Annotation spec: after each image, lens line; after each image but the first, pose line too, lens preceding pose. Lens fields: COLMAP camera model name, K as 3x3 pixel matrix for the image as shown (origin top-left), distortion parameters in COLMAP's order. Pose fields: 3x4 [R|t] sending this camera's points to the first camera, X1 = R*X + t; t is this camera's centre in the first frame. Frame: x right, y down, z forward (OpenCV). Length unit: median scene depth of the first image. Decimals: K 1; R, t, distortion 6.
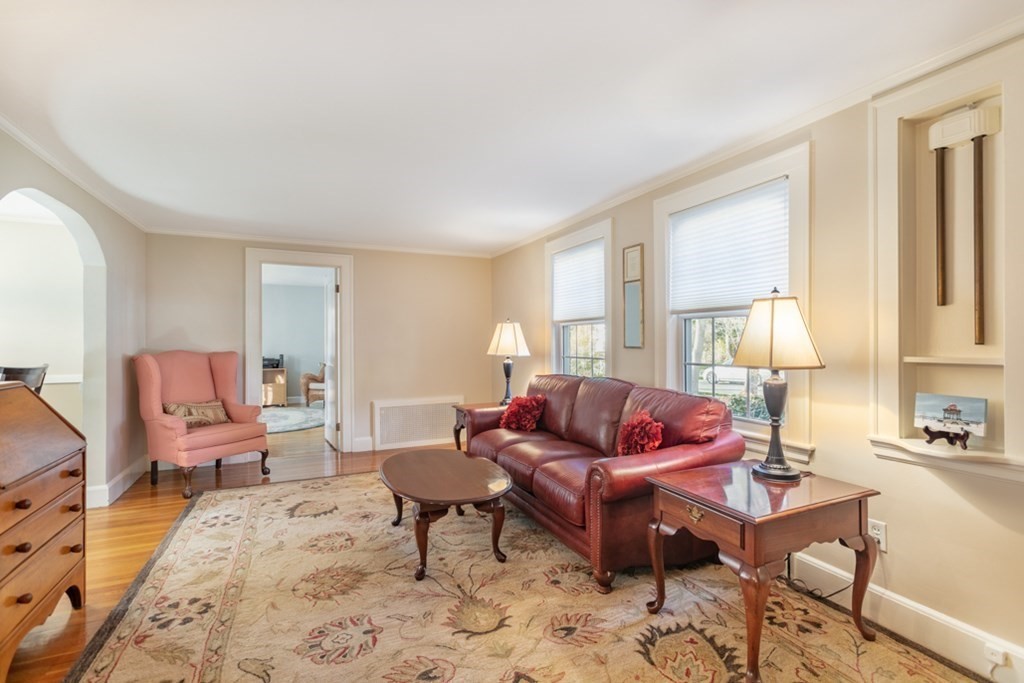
lens RADIAL K [[477.7, 0, 518.6], [0, 477.7, 343.6], [0, 0, 1]] dist [0.004226, 0.000824]
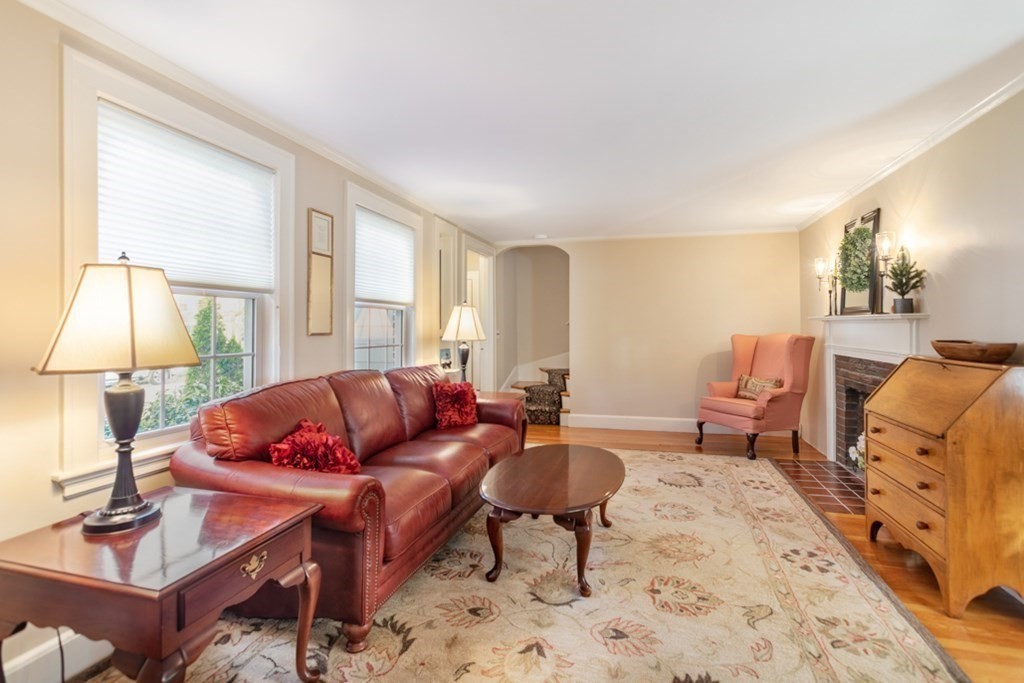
lens RADIAL K [[477.7, 0, 518.8], [0, 477.7, 335.9], [0, 0, 1]] dist [0.004226, 0.000824]
pose [[-0.757138, 0.007112, 0.653216, -0.700888], [0.014795, 0.999871, 0.006263, 0.002010], [-0.653087, 0.014406, -0.757146, 1.740807]]
